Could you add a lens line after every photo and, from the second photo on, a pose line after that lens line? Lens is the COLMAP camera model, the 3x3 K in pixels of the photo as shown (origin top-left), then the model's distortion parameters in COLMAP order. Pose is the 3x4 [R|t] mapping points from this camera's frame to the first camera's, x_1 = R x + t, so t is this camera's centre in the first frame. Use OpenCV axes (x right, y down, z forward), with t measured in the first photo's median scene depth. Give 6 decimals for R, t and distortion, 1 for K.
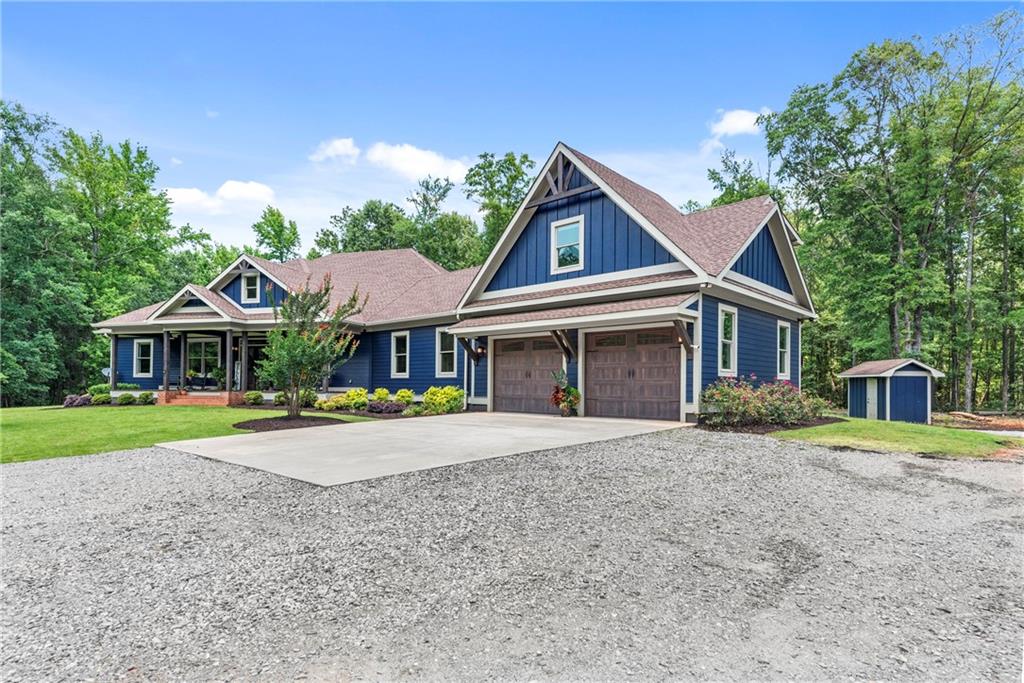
lens RADIAL K [[541.4, 0, 527.9], [0, 541.4, 379.7], [0, 0, 1]] dist [0.002487, 0.001250]
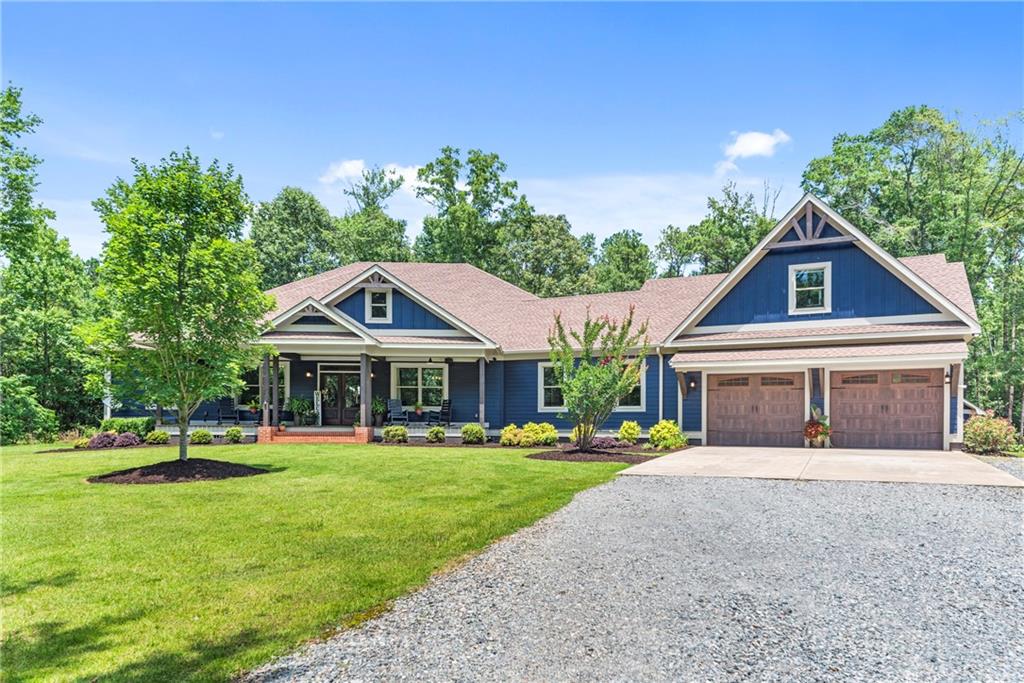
lens RADIAL K [[667.2, 0, 540.9], [0, 667.2, 415.8], [0, 0, 1]] dist [0.005639, -0.000625]
pose [[0.956751, 0.004994, 0.290865, -0.700478], [-0.003658, 0.999980, -0.005139, 0.010306], [-0.290885, 0.003853, 0.956750, -0.091899]]
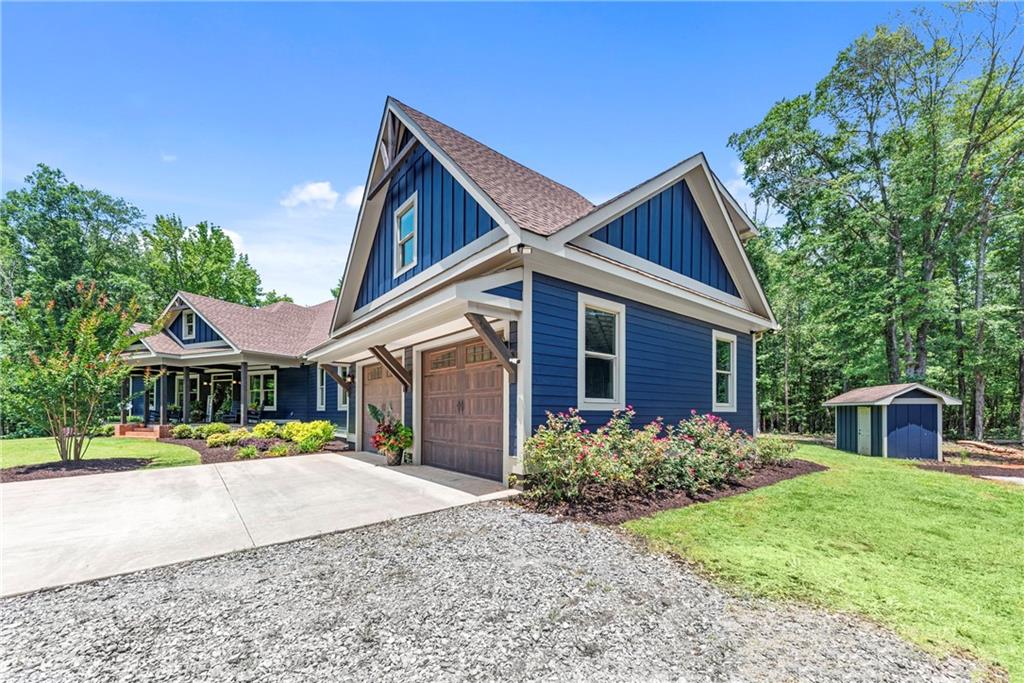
lens RADIAL K [[410.1, 0, 511.2], [0, 410.1, 407.7], [0, 0, 1]] dist [0.000632, -0.000267]
pose [[0.988453, -0.007110, -0.151364, 0.260177], [0.007157, 0.999974, -0.000231, -0.007362], [0.151362, -0.000855, 0.988478, 0.392400]]
